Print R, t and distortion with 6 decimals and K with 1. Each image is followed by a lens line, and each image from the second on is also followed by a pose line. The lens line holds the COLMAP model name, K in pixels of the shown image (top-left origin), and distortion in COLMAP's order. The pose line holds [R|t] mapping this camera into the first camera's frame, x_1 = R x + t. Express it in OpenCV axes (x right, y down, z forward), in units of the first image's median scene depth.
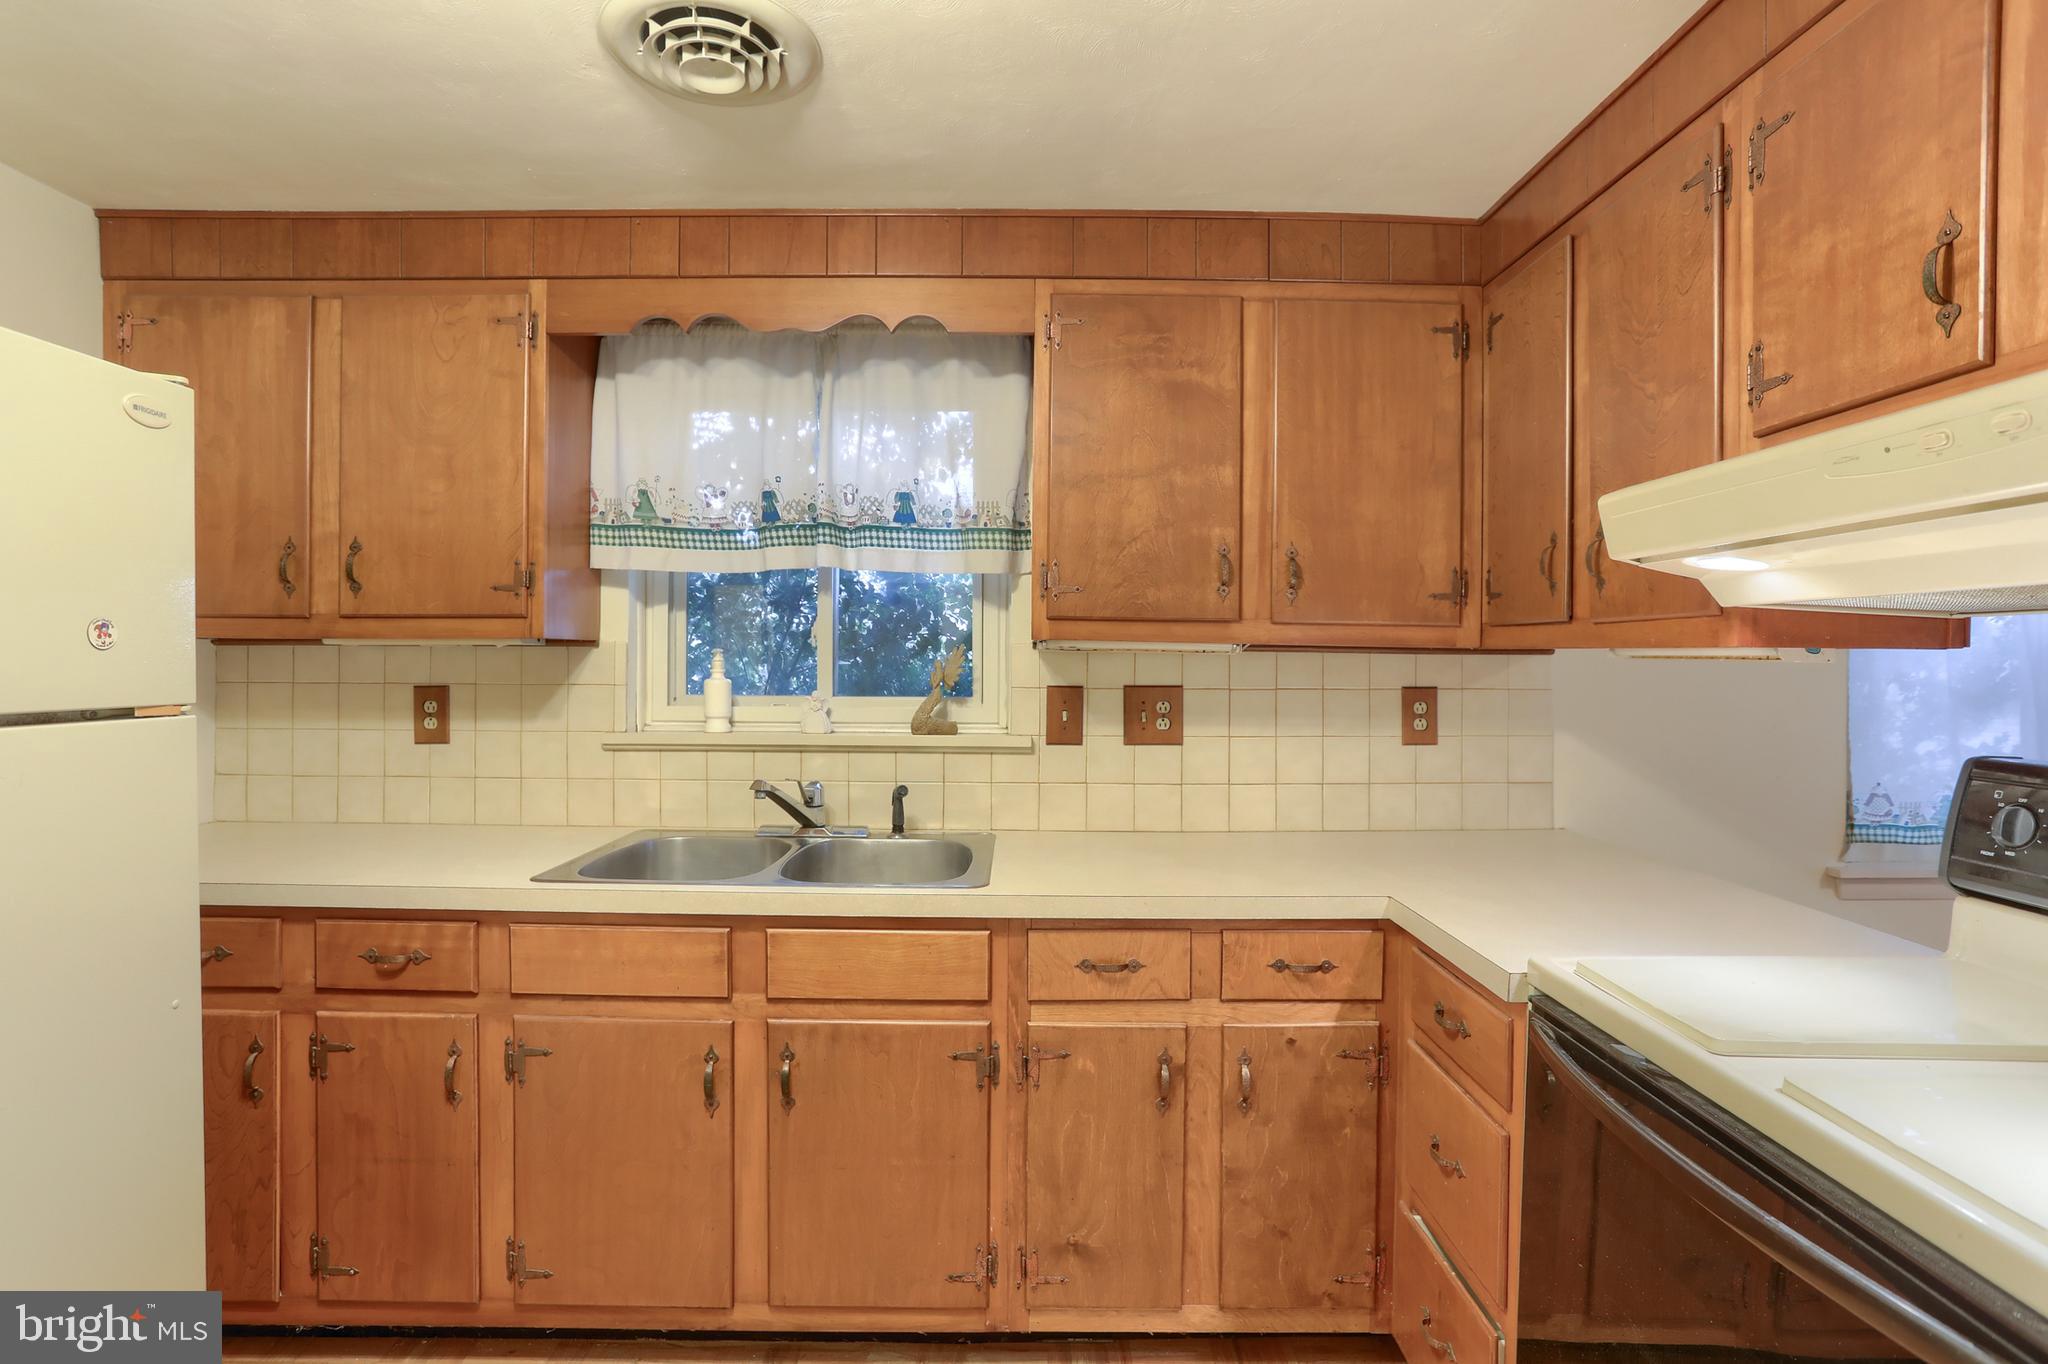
lens RADIAL K [[1018.8, 0, 1008.8], [0, 1018.8, 664.6], [0, 0, 1]] dist [-0.067703, 0.038877]
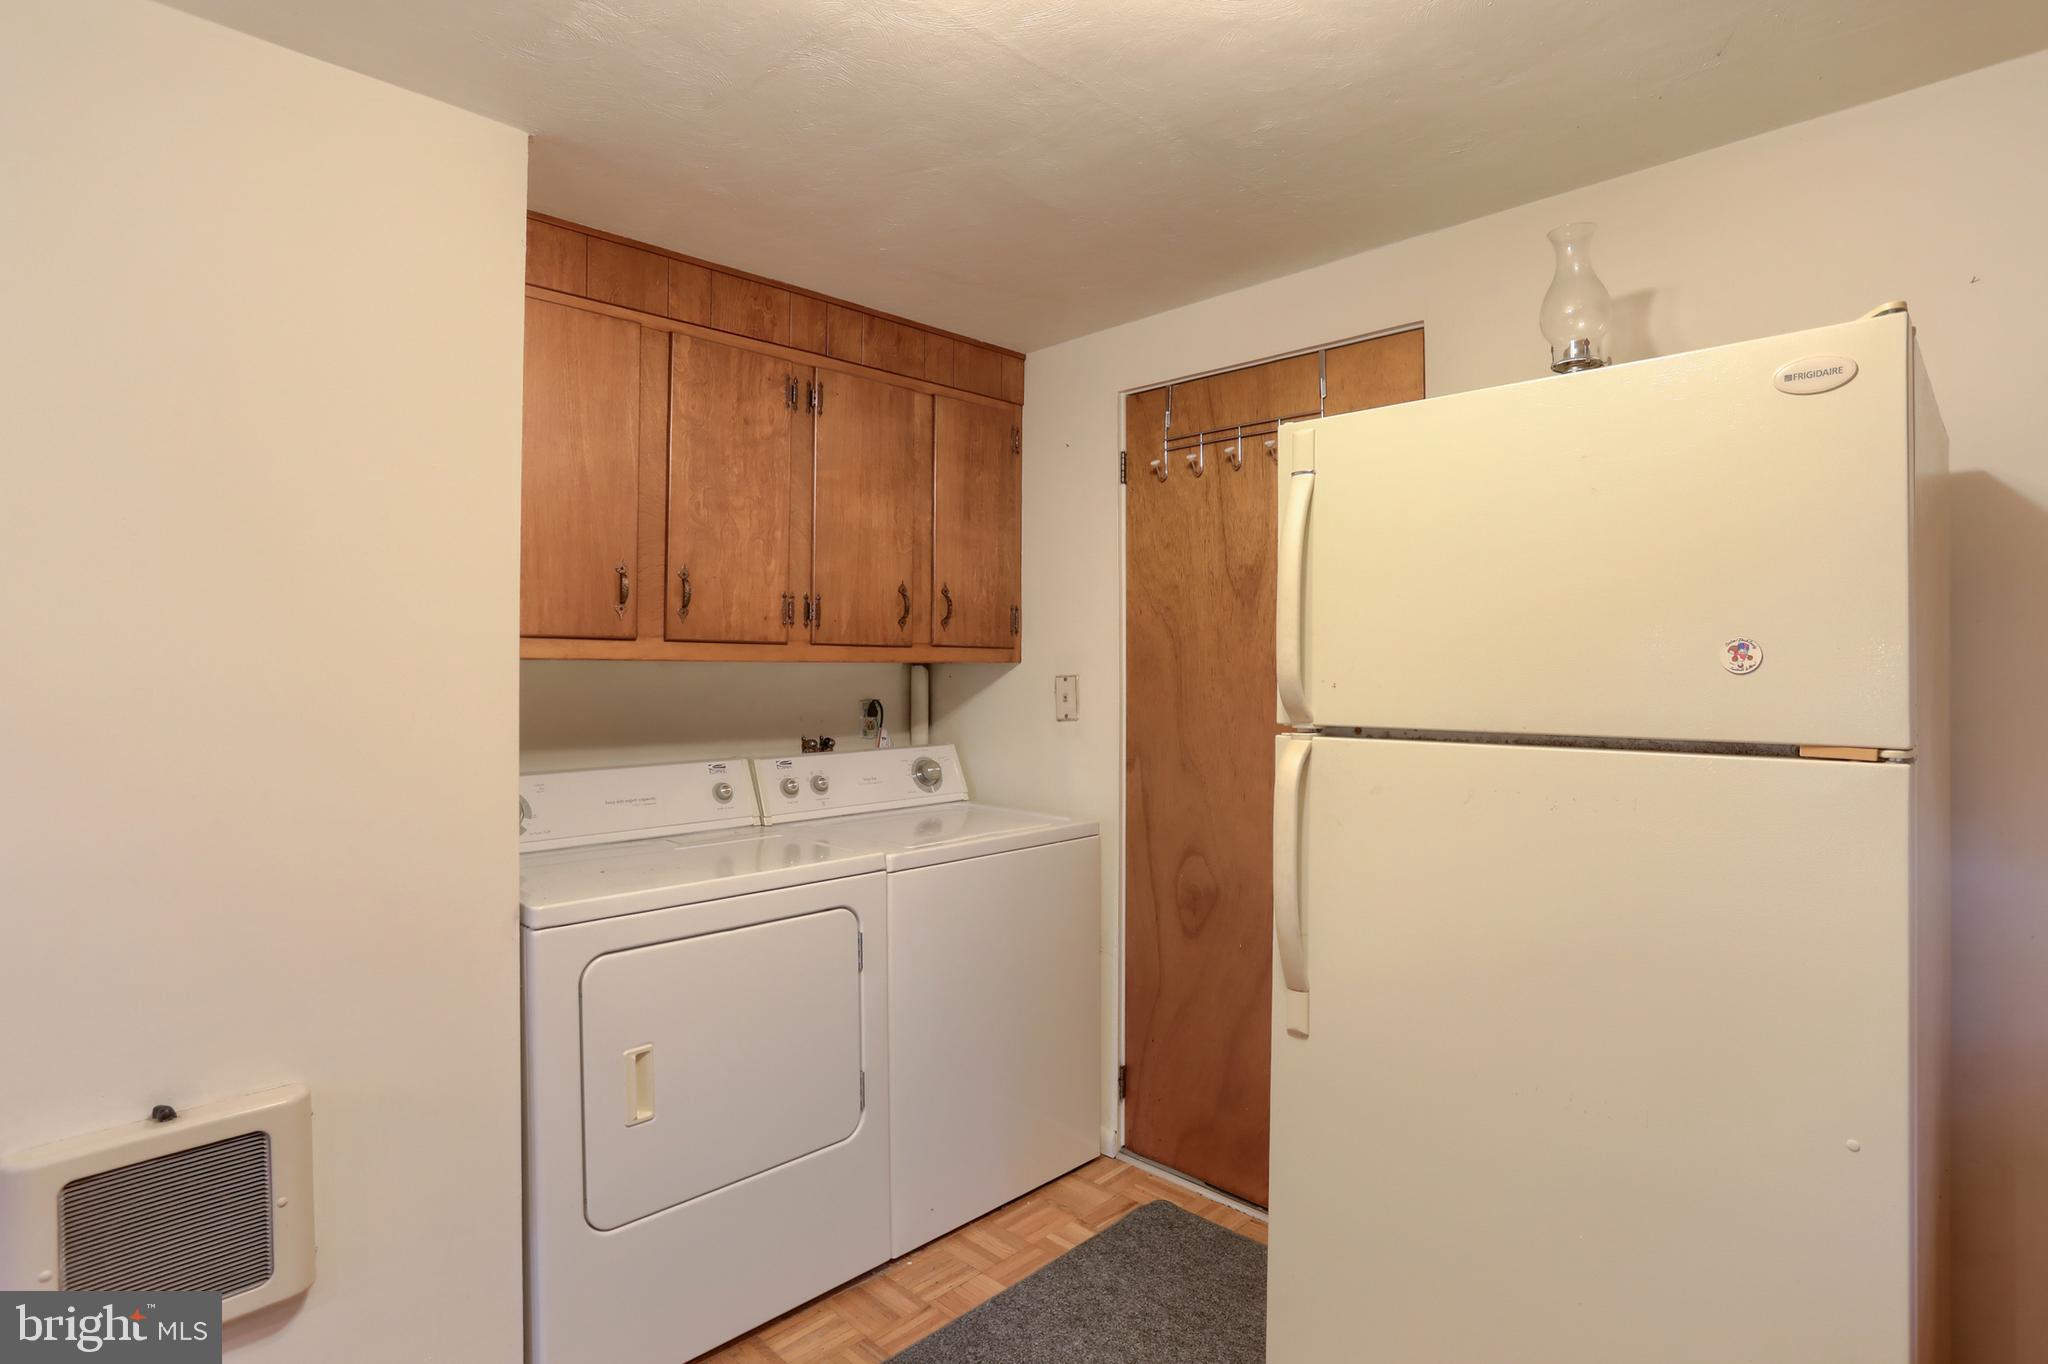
lens RADIAL K [[1075.5, 0, 1024.0], [0, 1075.5, 682.0], [0, 0, 1]] dist [-0.059418, 0.030020]
pose [[-0.696546, -0.000868, -0.717511, 0.111490], [-0.008681, 0.999936, 0.007218, -0.005562], [0.717459, 0.011256, -0.696509, 0.706182]]
